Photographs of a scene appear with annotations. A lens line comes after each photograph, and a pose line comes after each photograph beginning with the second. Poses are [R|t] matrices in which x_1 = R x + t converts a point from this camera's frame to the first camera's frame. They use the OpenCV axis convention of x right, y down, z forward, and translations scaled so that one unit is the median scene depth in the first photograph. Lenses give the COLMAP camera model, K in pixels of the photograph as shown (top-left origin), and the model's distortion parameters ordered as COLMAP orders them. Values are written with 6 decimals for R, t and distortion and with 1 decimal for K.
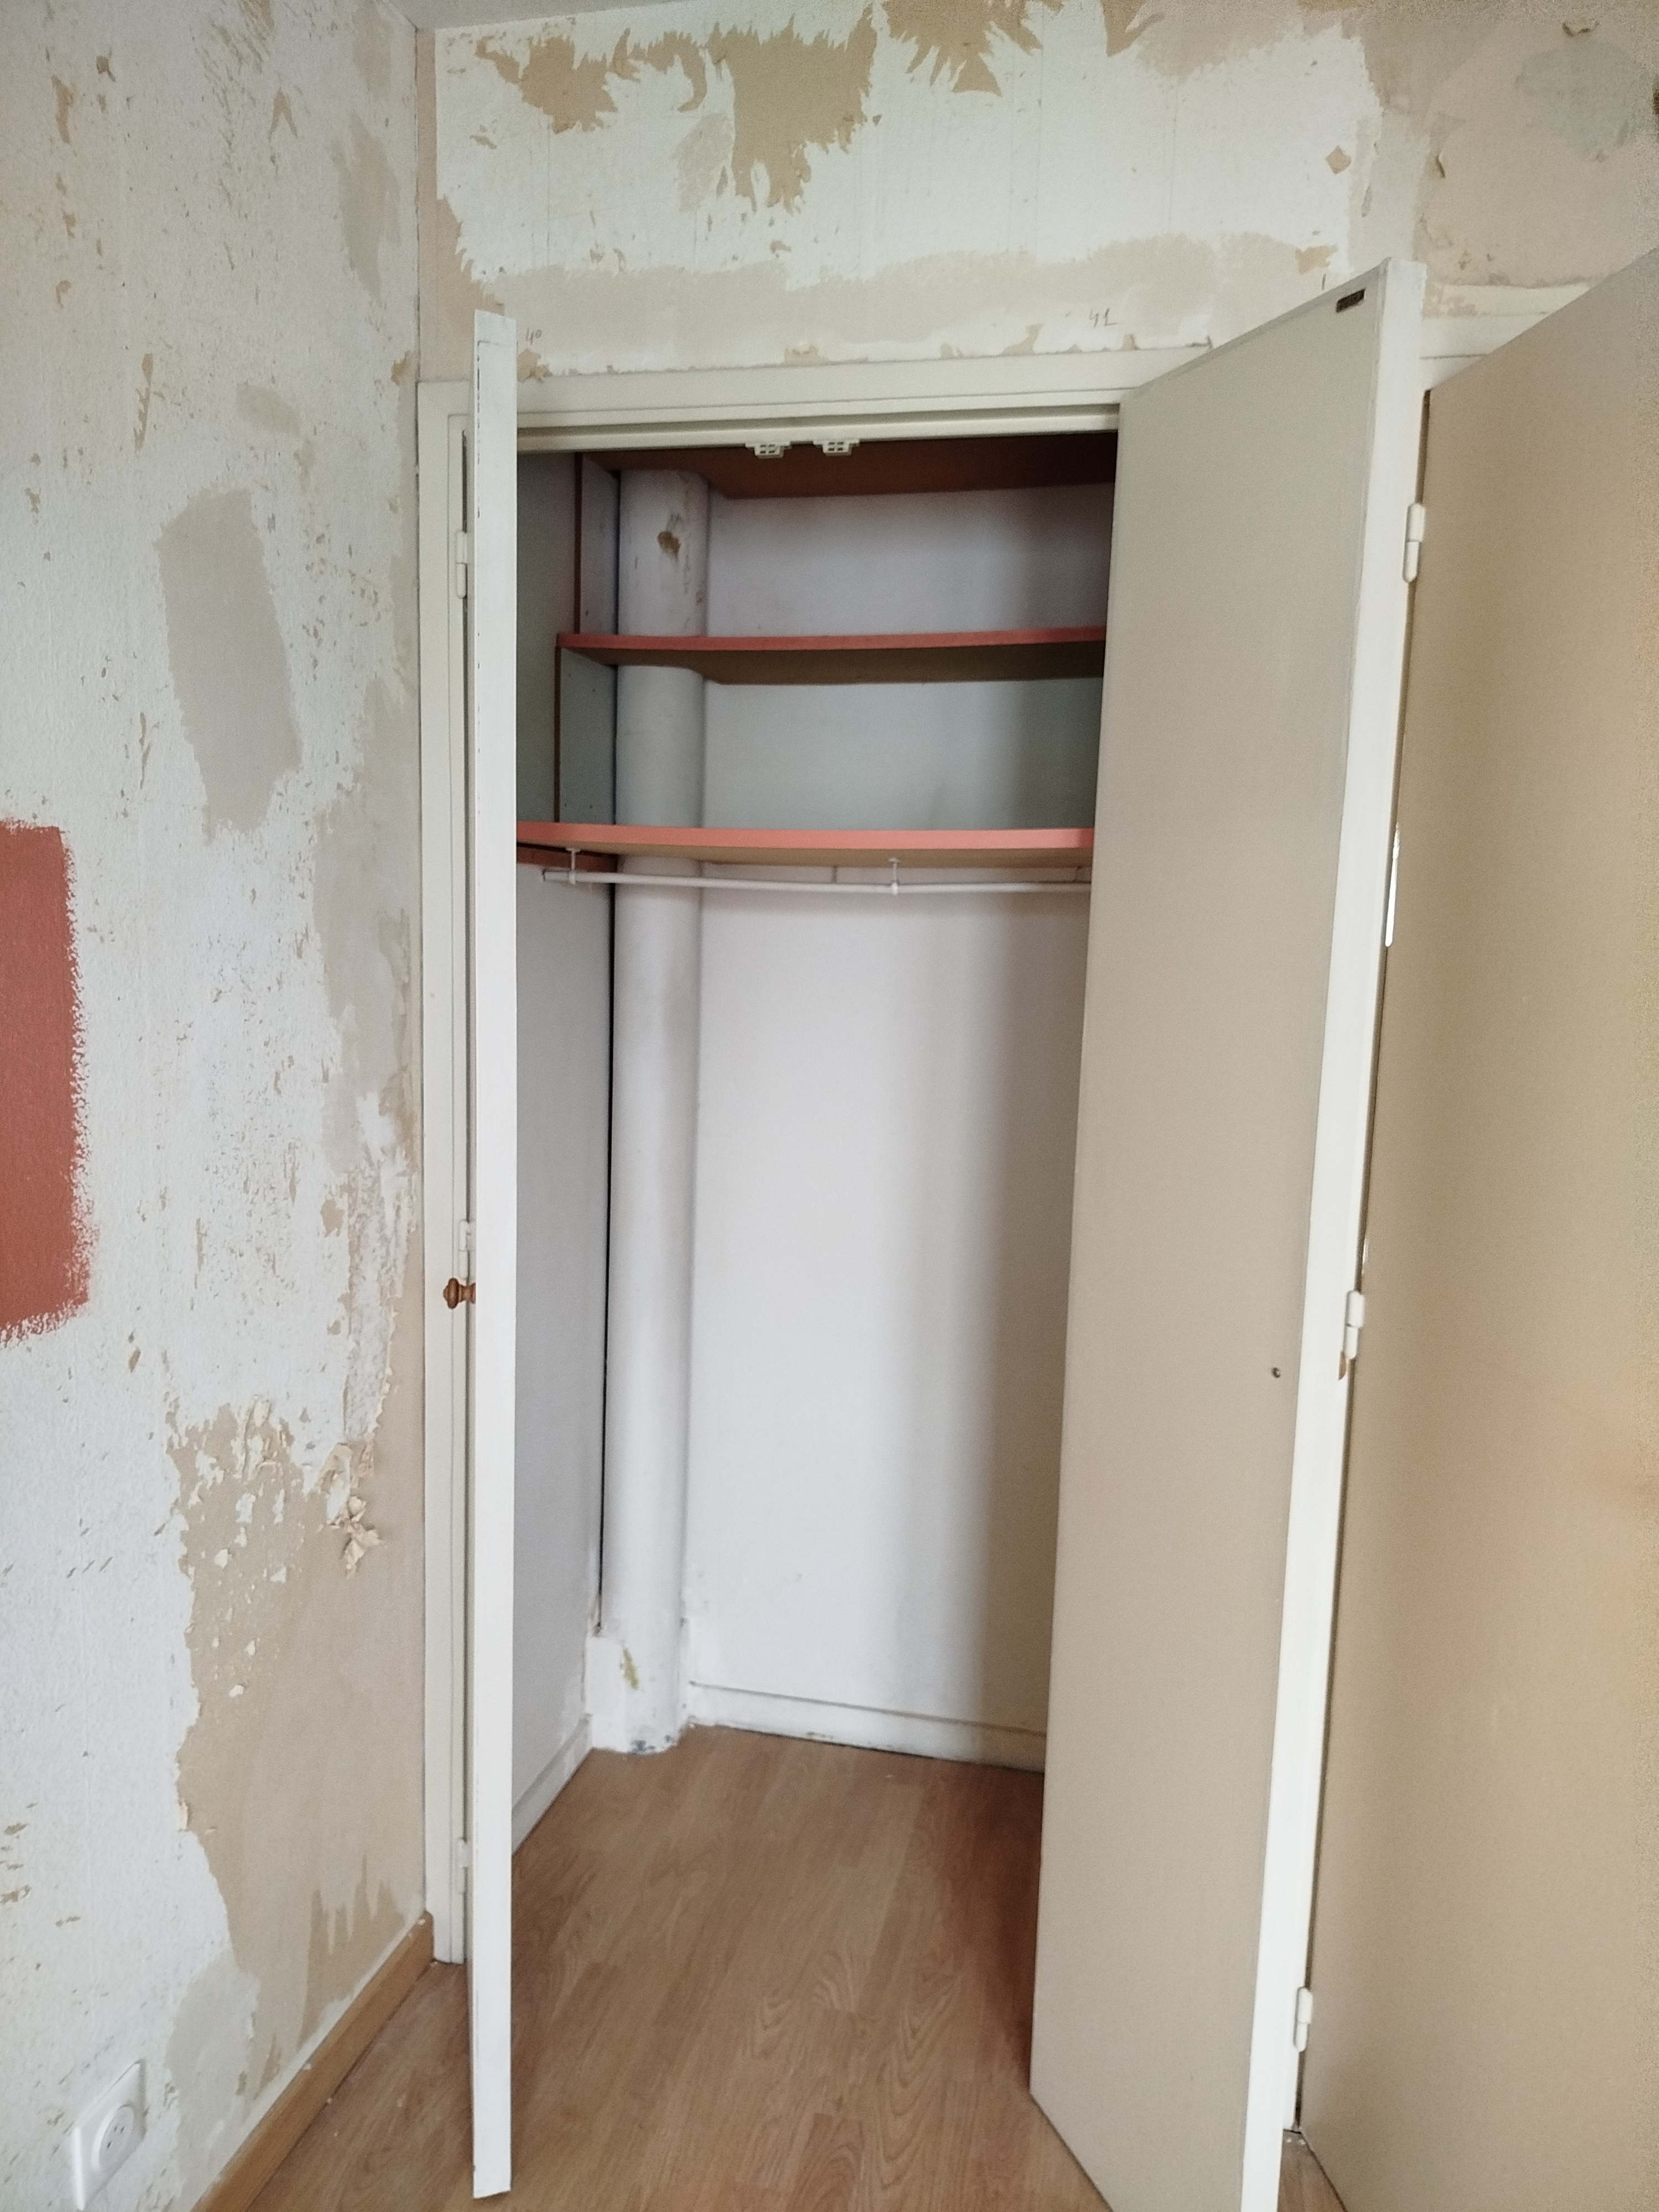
lens RADIAL K [[1546.4, 0, 843.8], [0, 1546.4, 1116.4], [0, 0, 1]] dist [0.021457, -0.016000]
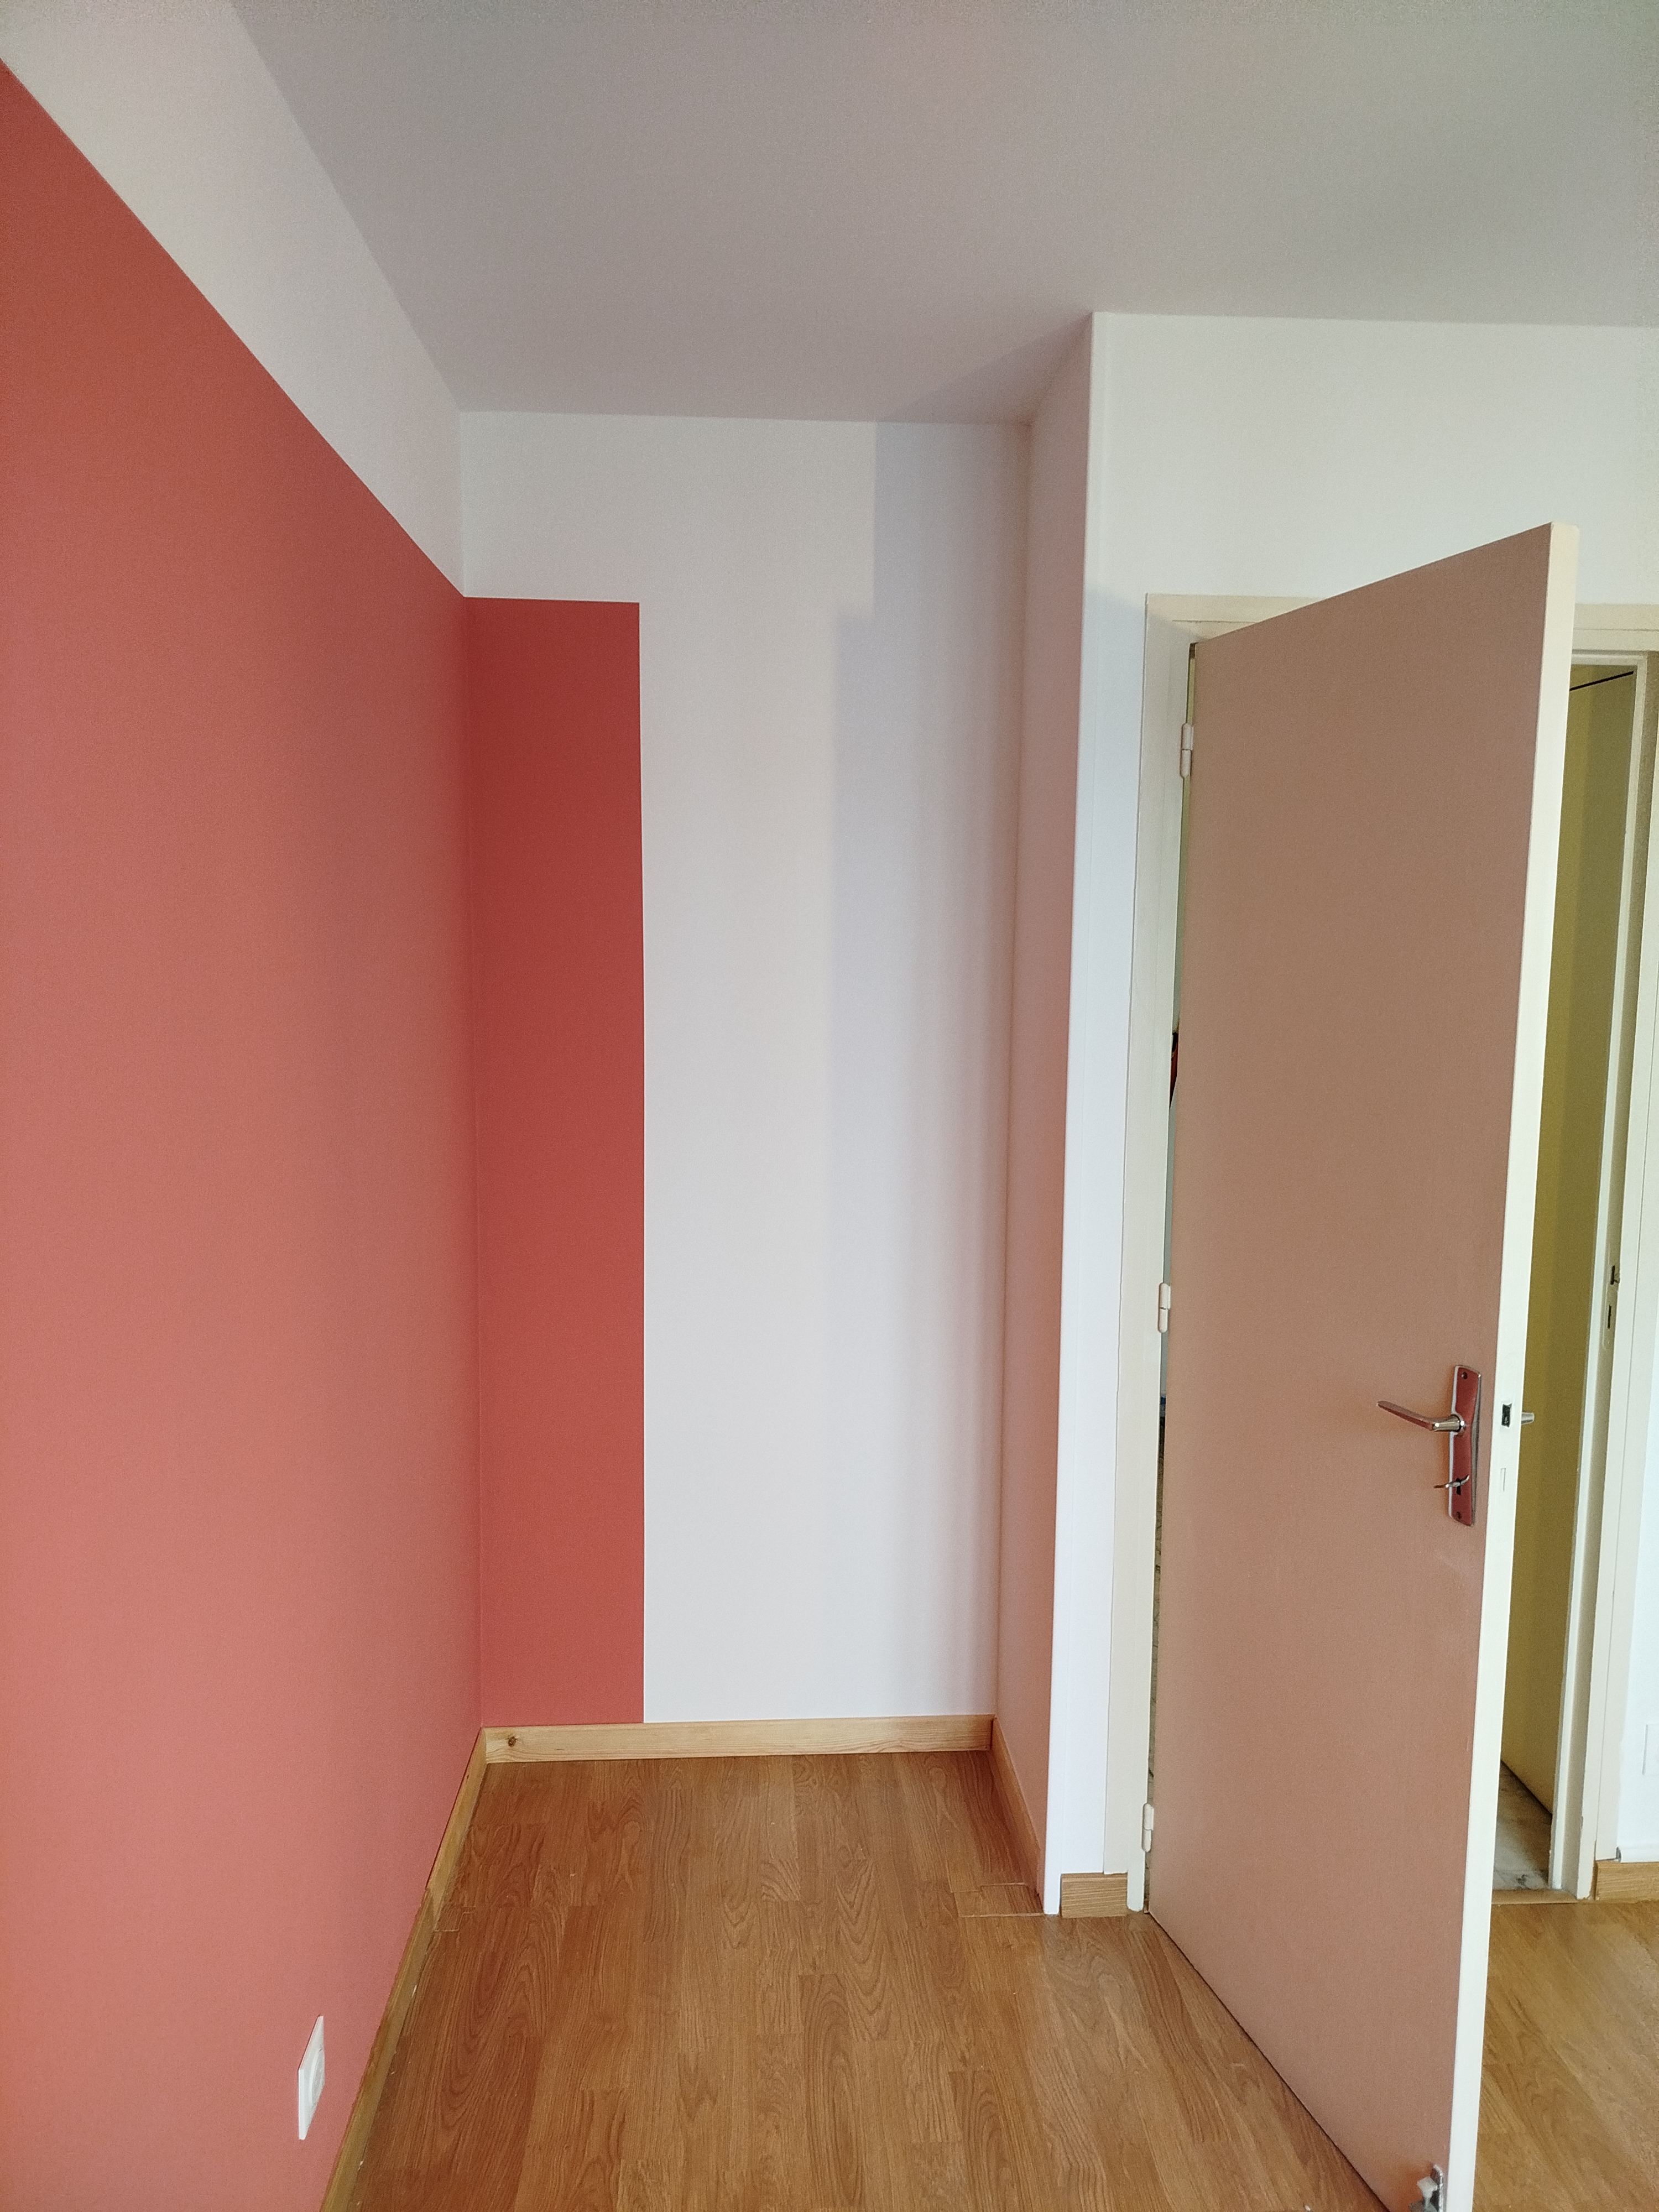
lens RADIAL K [[1546.4, 0, 822.5], [0, 1546.4, 1105.9], [0, 0, 1]] dist [0.021457, -0.016000]
pose [[0.960788, -0.057418, 0.271274, -0.350367], [0.060370, 0.998173, -0.002542, -0.062745], [-0.270632, 0.018819, 0.962499, -0.259965]]
